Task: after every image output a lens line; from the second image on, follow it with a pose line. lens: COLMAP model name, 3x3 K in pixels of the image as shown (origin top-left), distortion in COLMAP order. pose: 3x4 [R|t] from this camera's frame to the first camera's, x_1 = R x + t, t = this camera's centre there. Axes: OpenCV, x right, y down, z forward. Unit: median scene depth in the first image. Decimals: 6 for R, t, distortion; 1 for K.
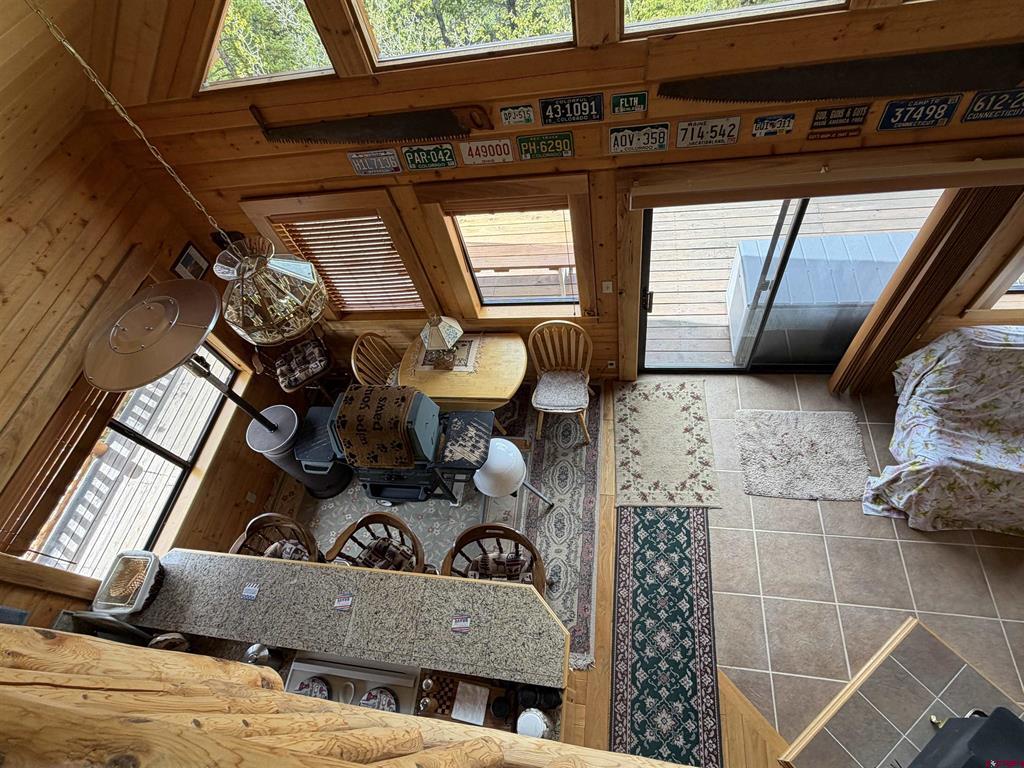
lens RADIAL K [[521.7, 0, 510.1], [0, 521.7, 389.0], [0, 0, 1]] dist [0.005009, 0.001438]
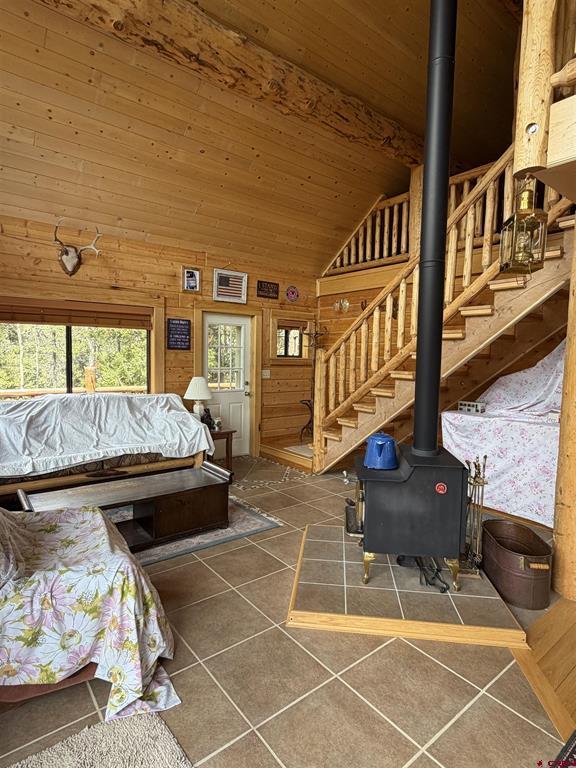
lens RADIAL K [[420.1, 0, 288.0], [0, 420.1, 382.2], [0, 0, 1]] dist [0.002669, -0.001315]
pose [[-0.710057, 0.123937, 0.693152, 0.231905], [0.645782, 0.507017, 0.570876, -0.146528], [-0.280687, 0.852979, -0.440048, 0.923485]]
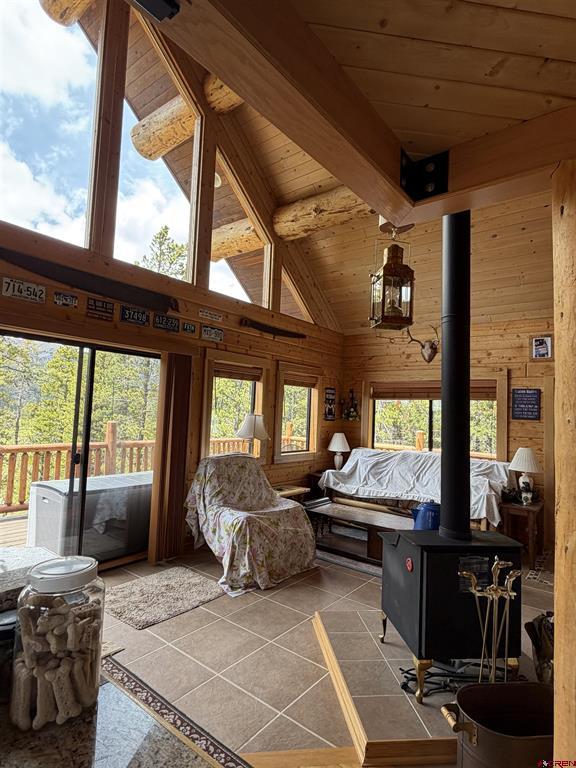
lens RADIAL K [[420.1, 0, 288.2], [0, 420.1, 384.0], [0, 0, 1]] dist [0.002669, -0.001315]
pose [[0.494223, 0.257293, 0.830388, -0.135874], [0.652451, 0.521464, -0.549893, 0.607883], [-0.574502, 0.813557, 0.089849, 0.514351]]
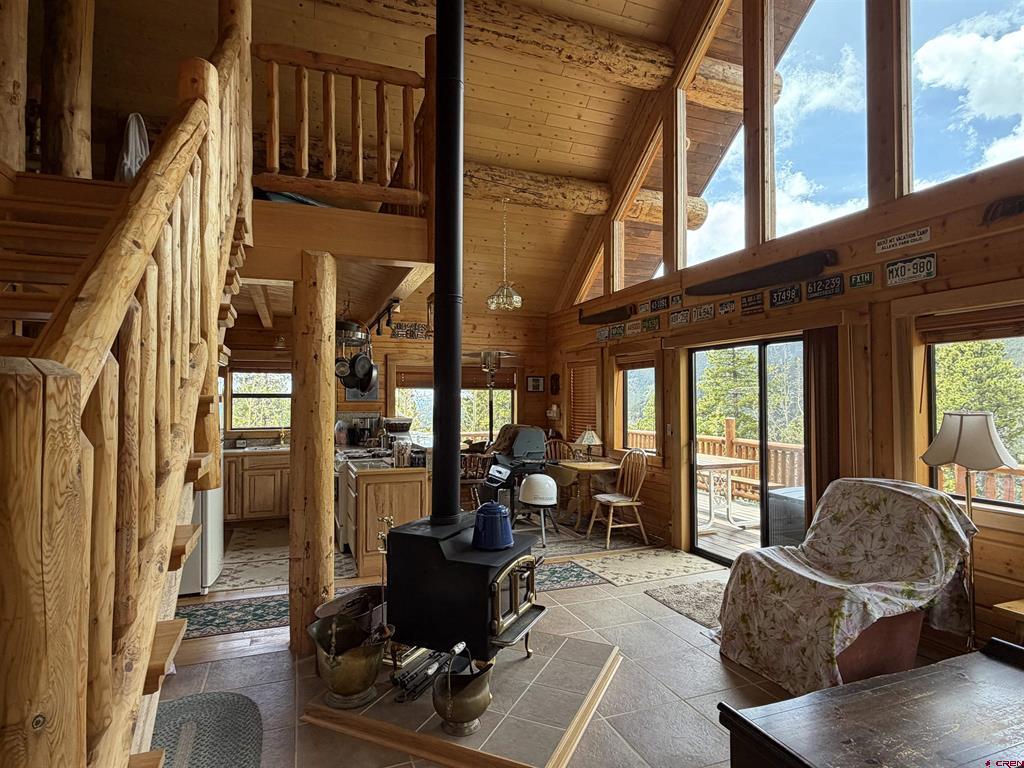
lens RADIAL K [[560.2, 0, 505.0], [0, 560.2, 388.3], [0, 0, 1]] dist [0.002669, -0.001315]
pose [[0.465051, 0.164607, -0.869846, 1.383391], [-0.788899, 0.522899, -0.322822, 0.640275], [0.401703, 0.836350, 0.373033, 0.153688]]
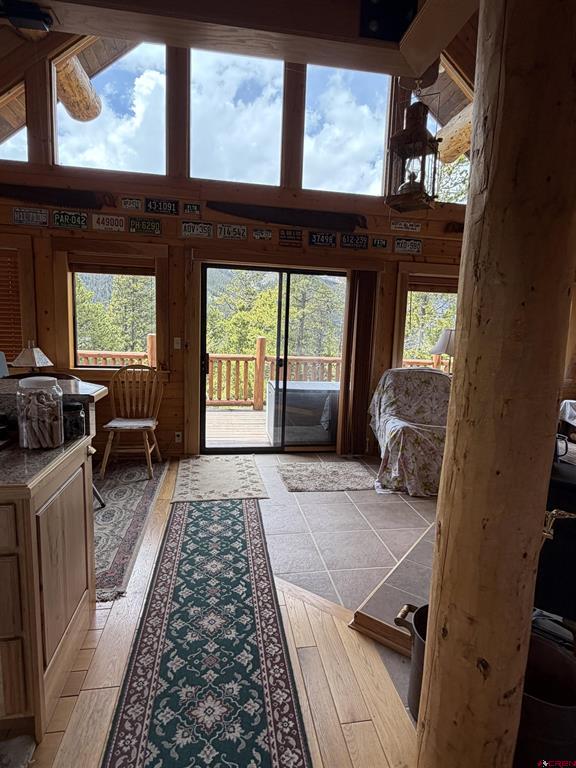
lens RADIAL K [[420.1, 0, 290.8], [0, 420.1, 385.5], [0, 0, 1]] dist [0.002669, -0.001315]
pose [[0.932197, 0.175240, 0.316703, 0.140338], [0.134488, 0.644646, -0.752558, 0.838514], [-0.336040, 0.744125, 0.577369, 0.336036]]
